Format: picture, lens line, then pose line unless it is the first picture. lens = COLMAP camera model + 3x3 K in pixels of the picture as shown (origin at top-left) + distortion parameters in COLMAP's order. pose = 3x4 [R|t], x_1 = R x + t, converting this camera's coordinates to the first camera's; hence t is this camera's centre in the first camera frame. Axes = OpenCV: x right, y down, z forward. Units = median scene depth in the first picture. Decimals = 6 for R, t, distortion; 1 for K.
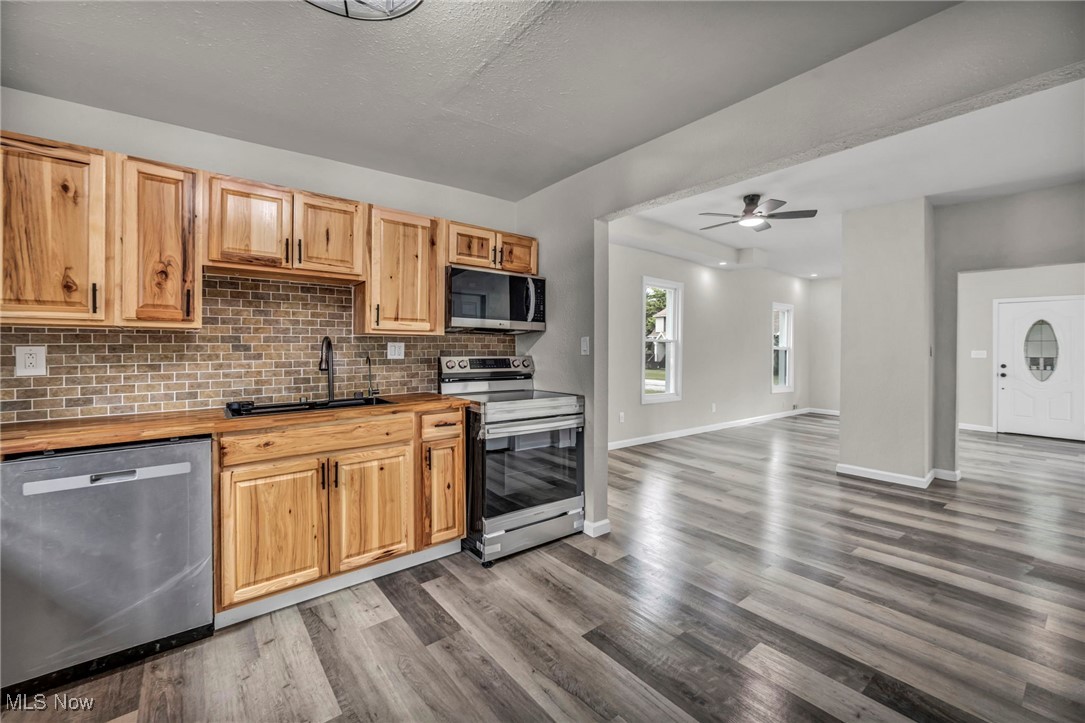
lens RADIAL K [[437.4, 0, 540.6], [0, 437.4, 351.3], [0, 0, 1]] dist [0.003828, 0.000341]
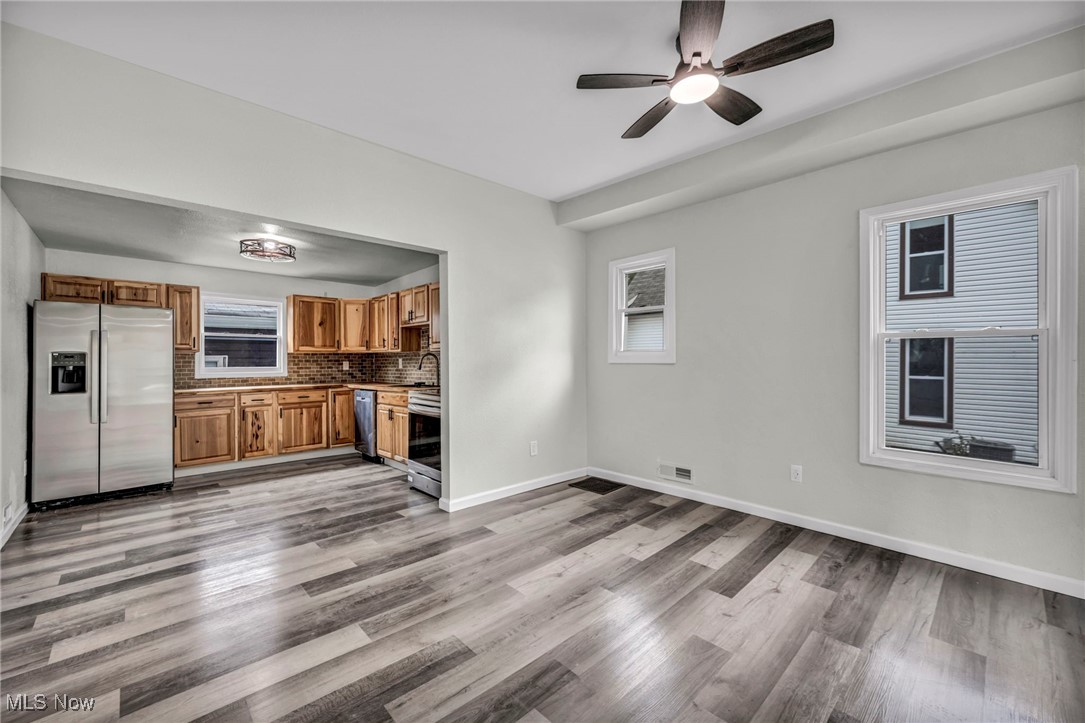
lens RADIAL K [[437.4, 0, 541.3], [0, 437.4, 359.4], [0, 0, 1]] dist [0.003828, 0.000341]
pose [[0.103971, -0.001098, -0.994580, 1.629766], [0.001116, 0.999999, -0.000987, -0.002404], [0.994580, -0.001007, 0.103972, 1.345425]]
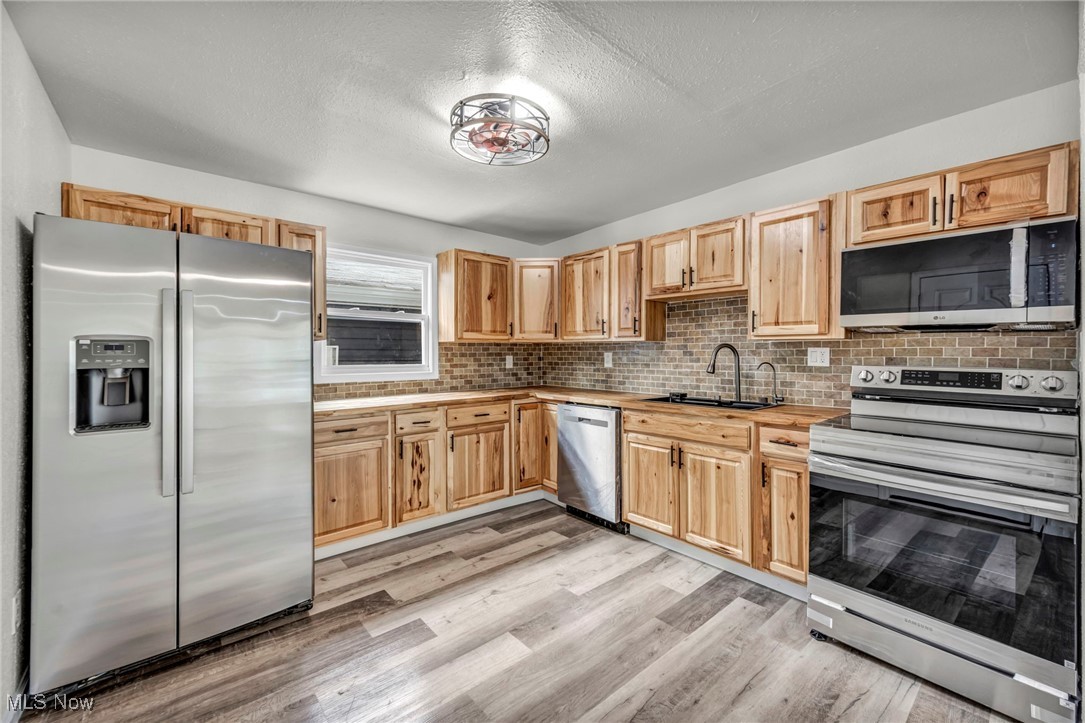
lens RADIAL K [[437.4, 0, 542.8], [0, 437.4, 356.0], [0, 0, 1]] dist [0.003828, 0.000341]
pose [[0.055450, 0.011656, -0.998393, 0.638429], [-0.005260, 0.999921, 0.011382, -0.012784], [0.998448, 0.004620, 0.055507, 0.482293]]
